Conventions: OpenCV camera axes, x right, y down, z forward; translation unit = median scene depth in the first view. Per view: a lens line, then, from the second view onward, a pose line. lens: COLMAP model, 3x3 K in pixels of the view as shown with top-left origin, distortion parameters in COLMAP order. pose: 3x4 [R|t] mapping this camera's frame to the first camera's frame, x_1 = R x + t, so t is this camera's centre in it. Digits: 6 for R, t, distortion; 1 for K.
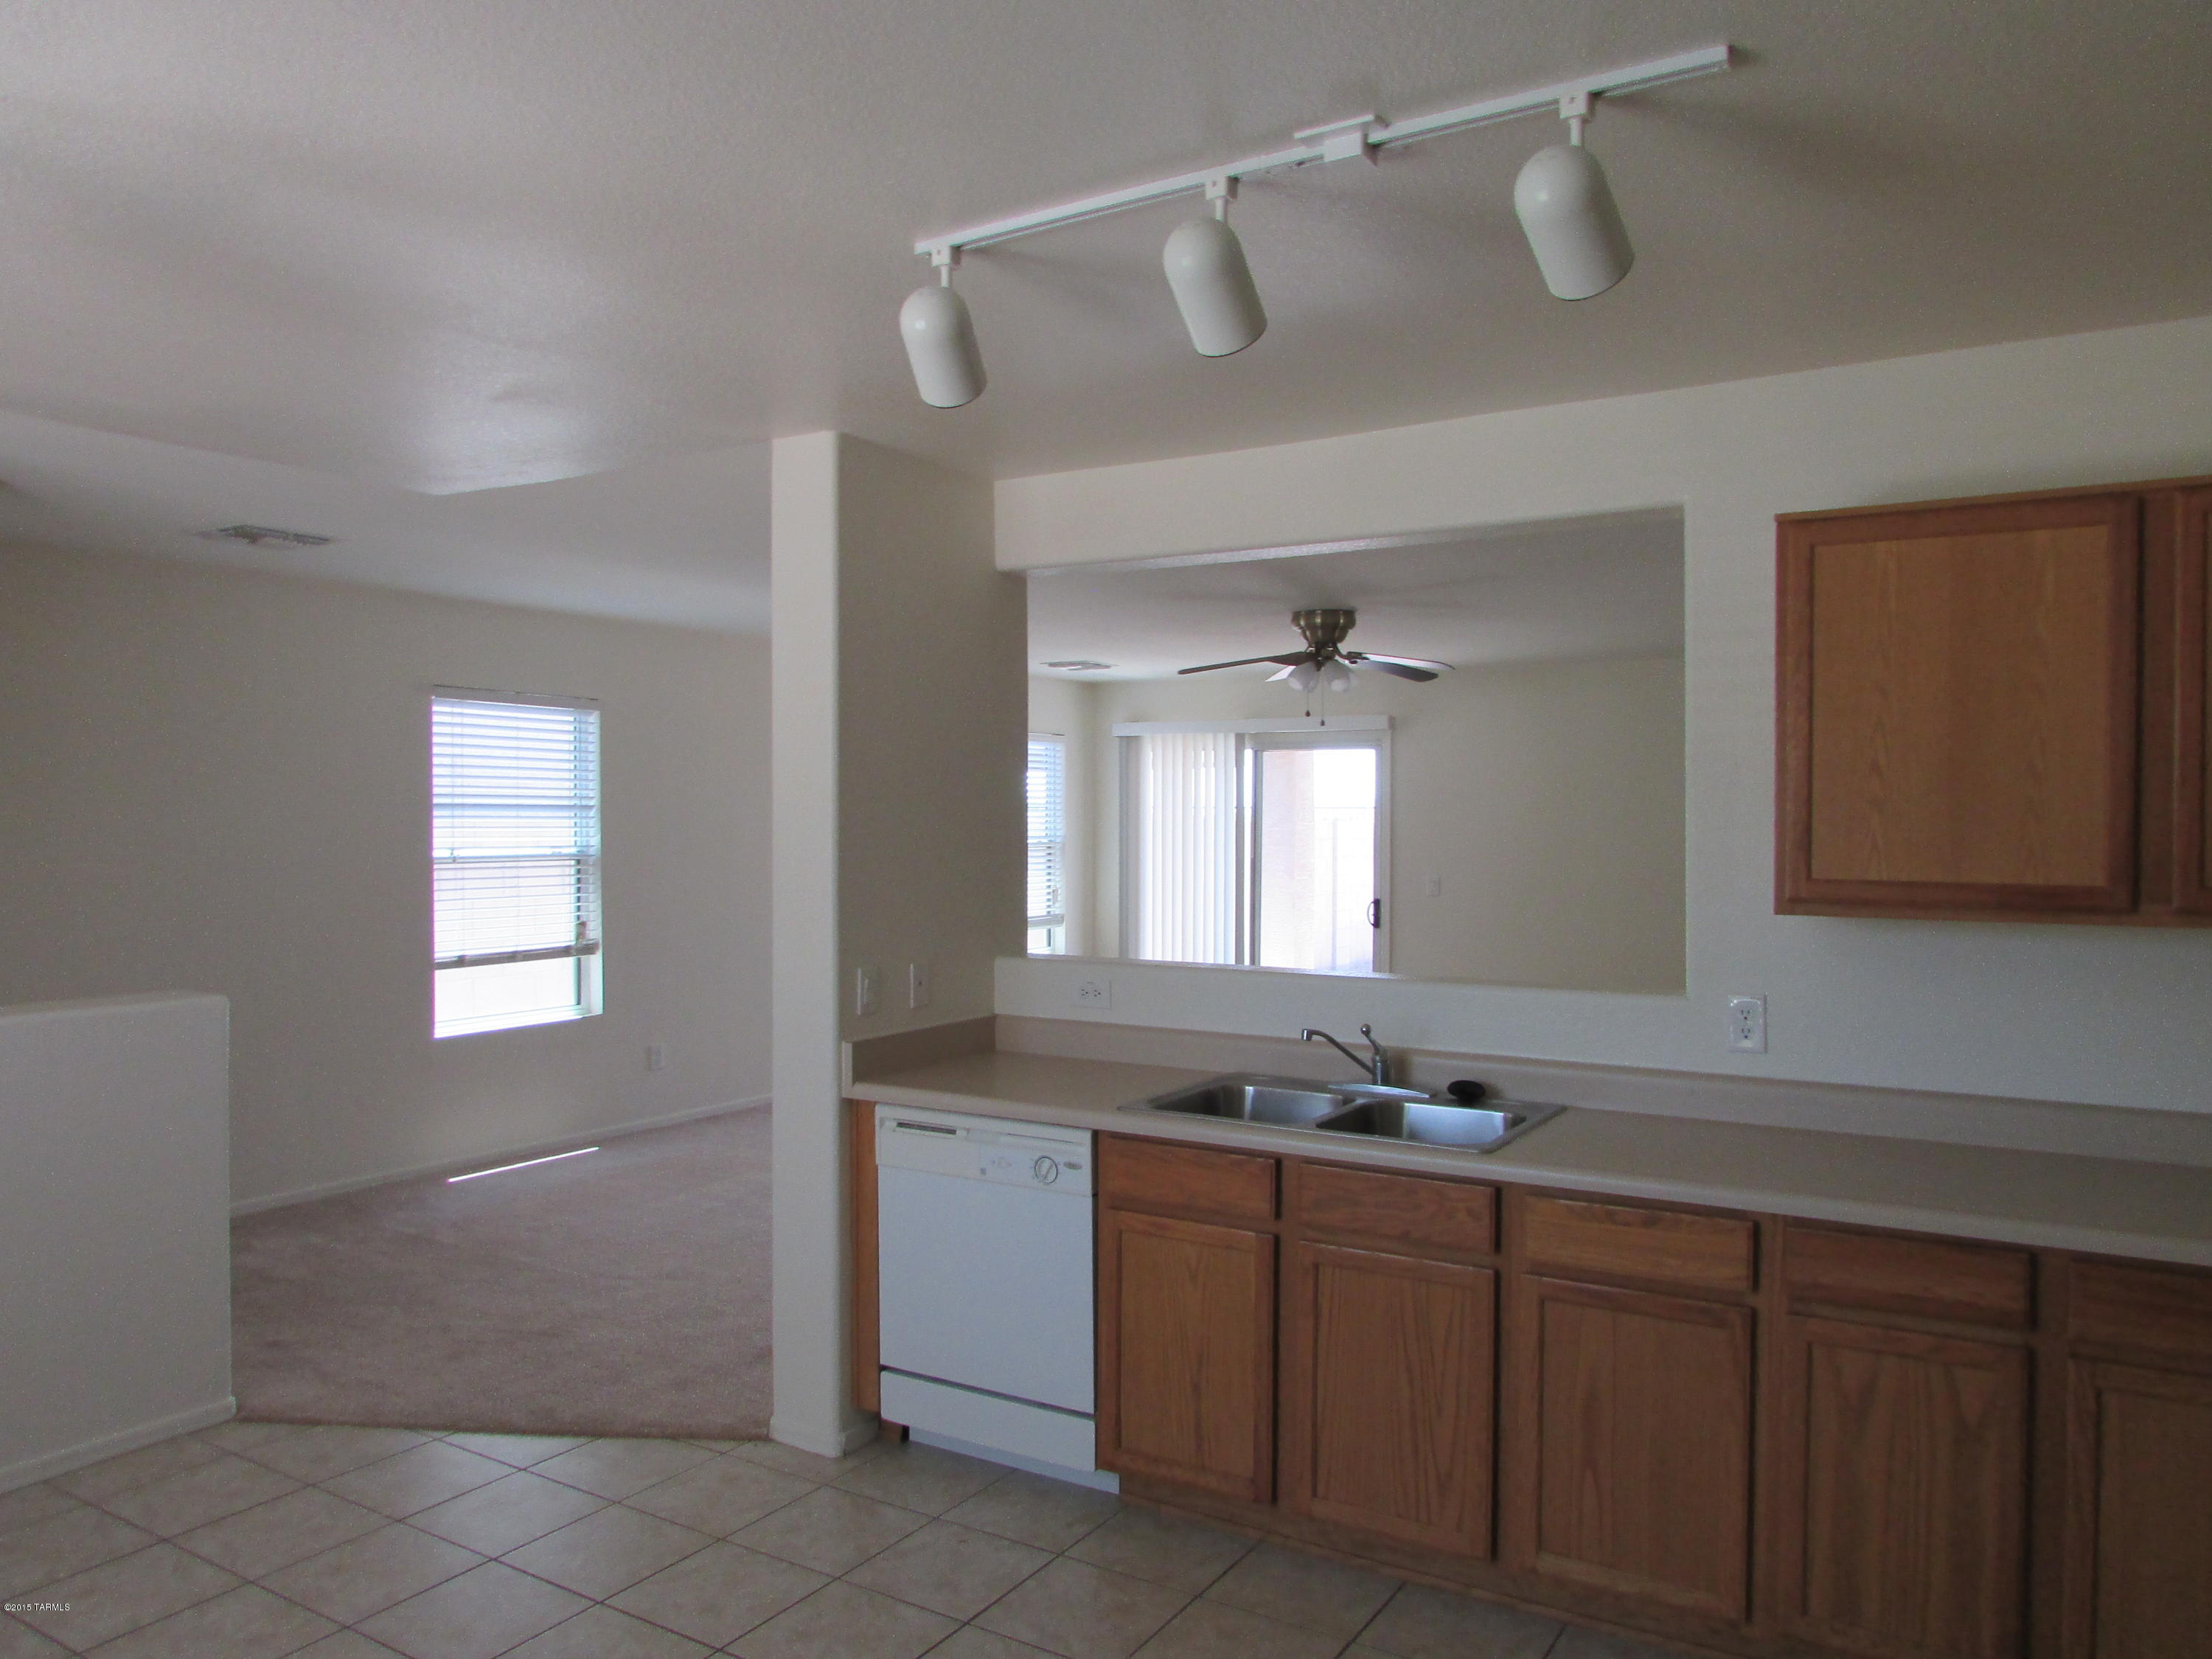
lens RADIAL K [[1577.7, 0, 1101.1], [0, 1577.7, 846.3], [0, 0, 1]] dist [-0.026846, 0.010530]
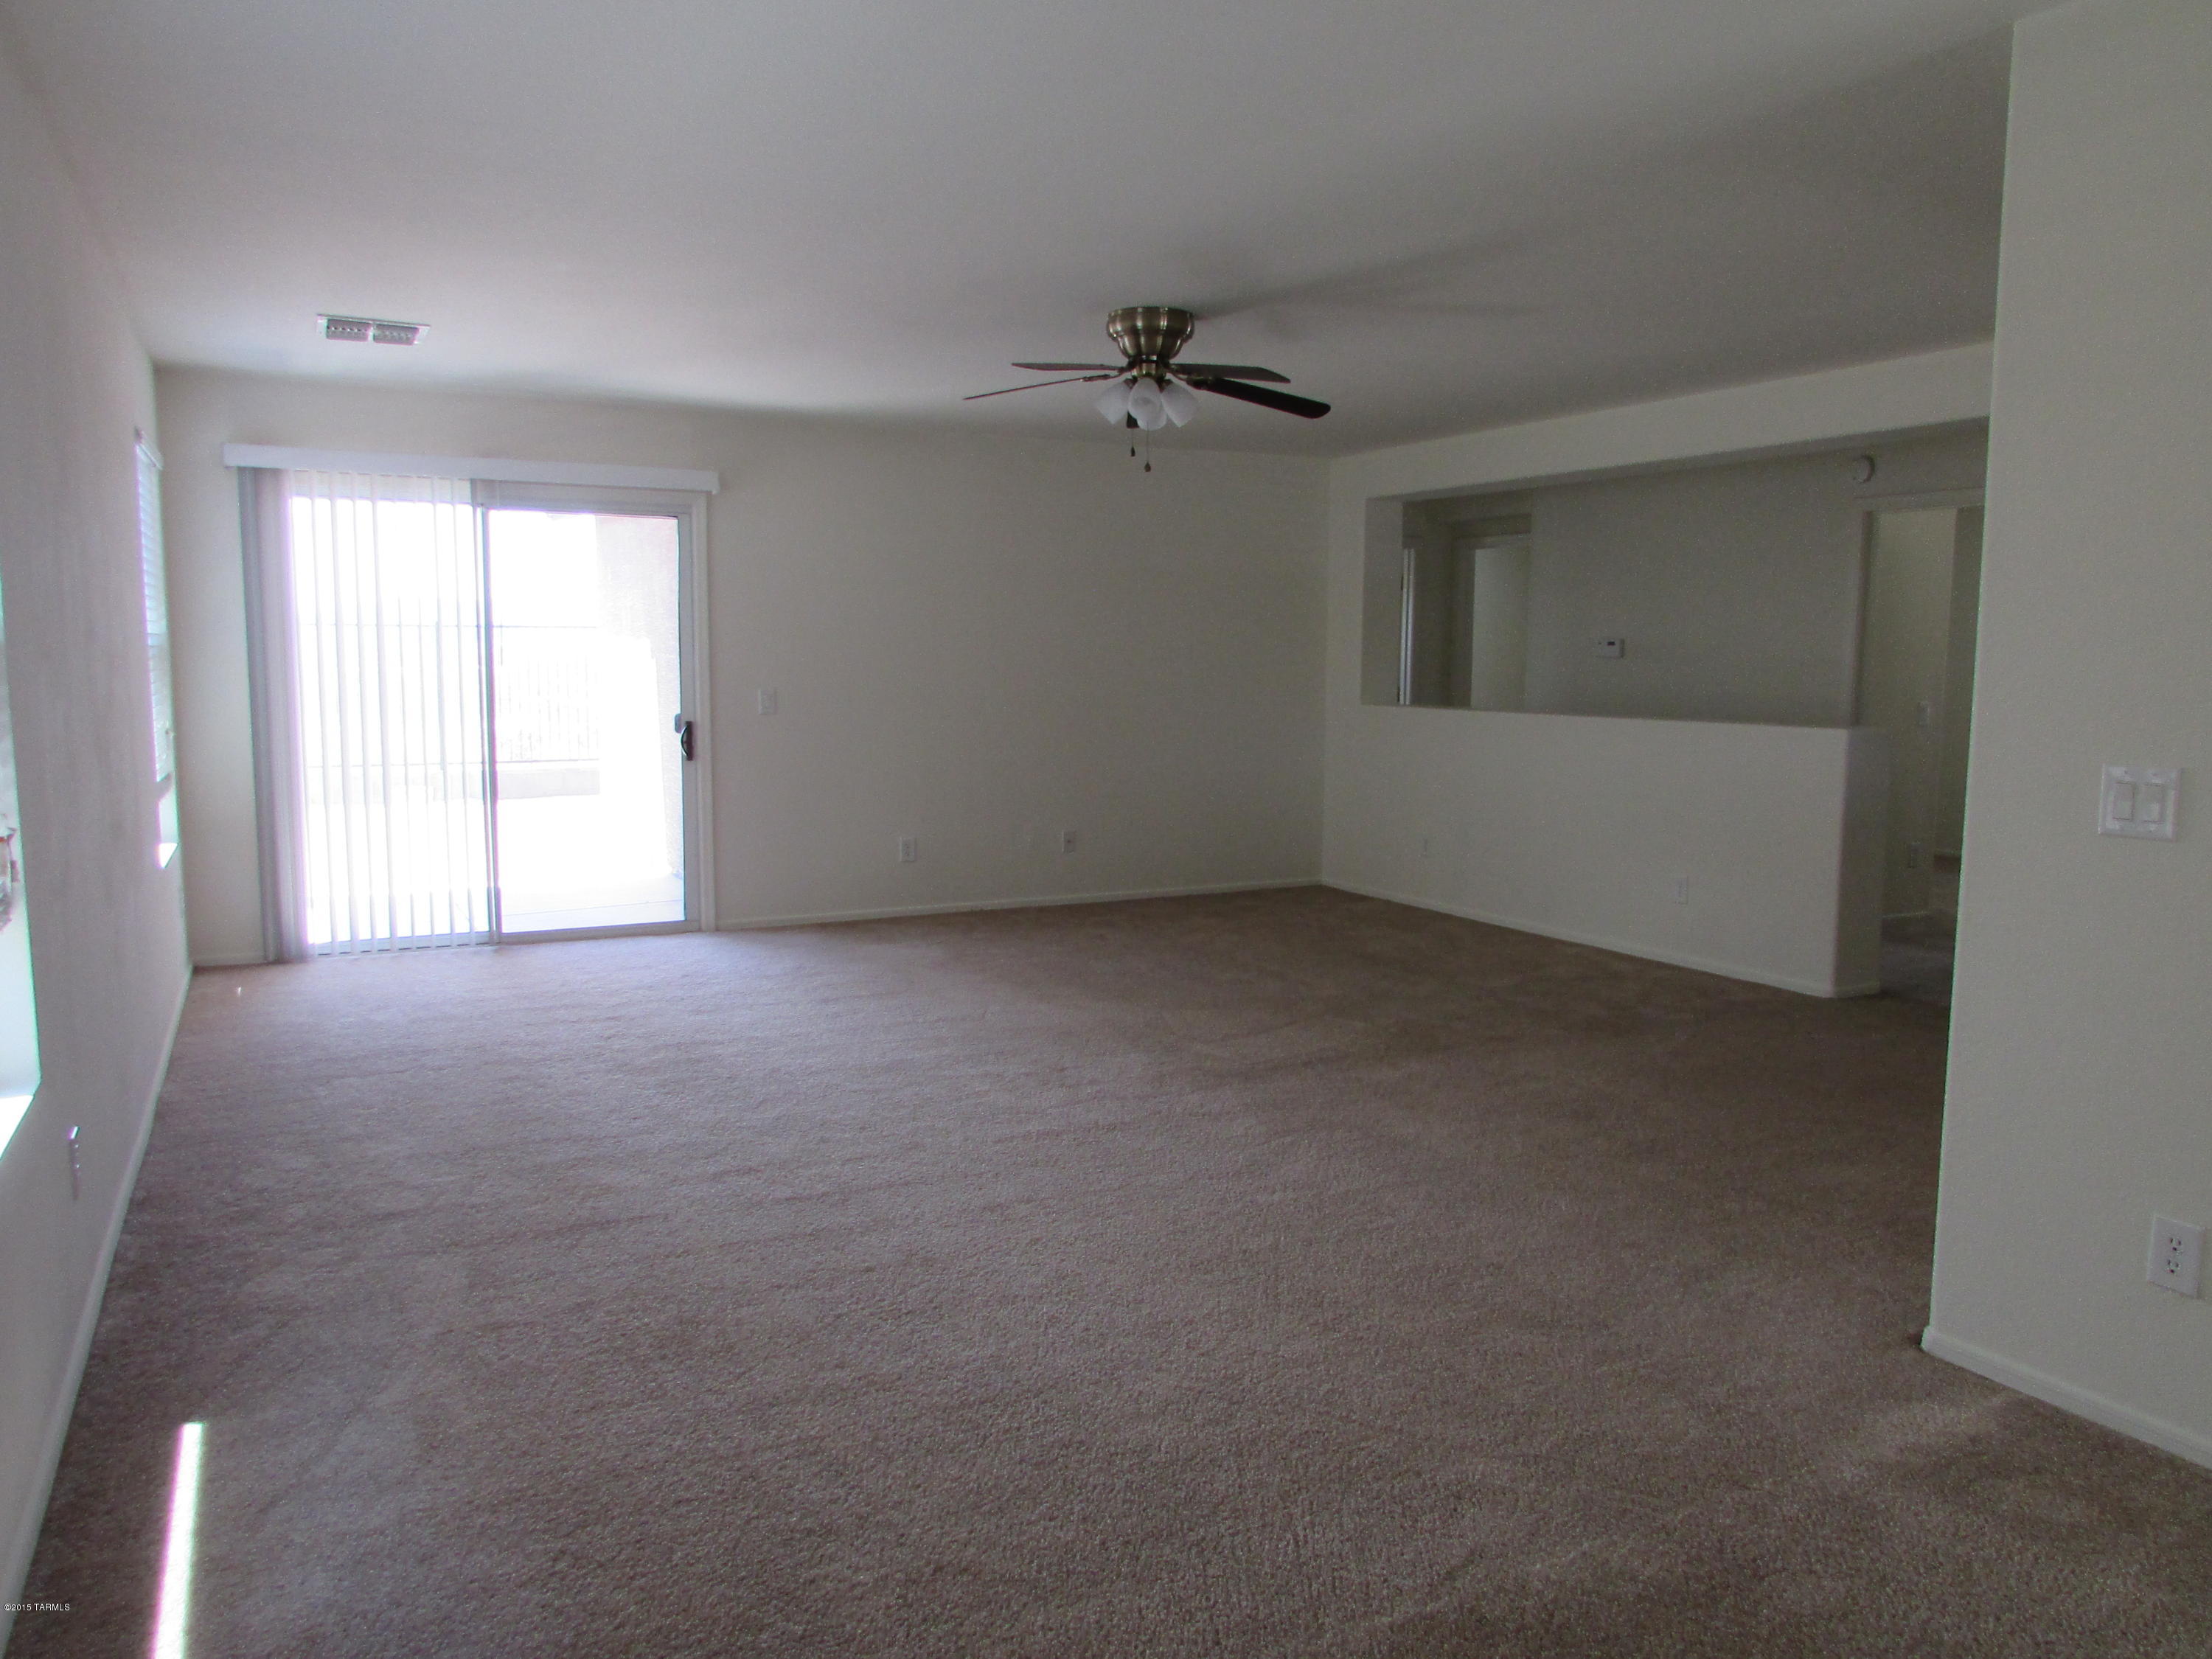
lens RADIAL K [[1577.7, 0, 1101.1], [0, 1577.7, 846.3], [0, 0, 1]] dist [-0.026846, 0.010530]
pose [[0.515986, -0.097812, 0.850994, -0.360021], [0.005823, 0.993837, 0.110700, 0.010595], [-0.856577, -0.052164, 0.513376, 0.451438]]
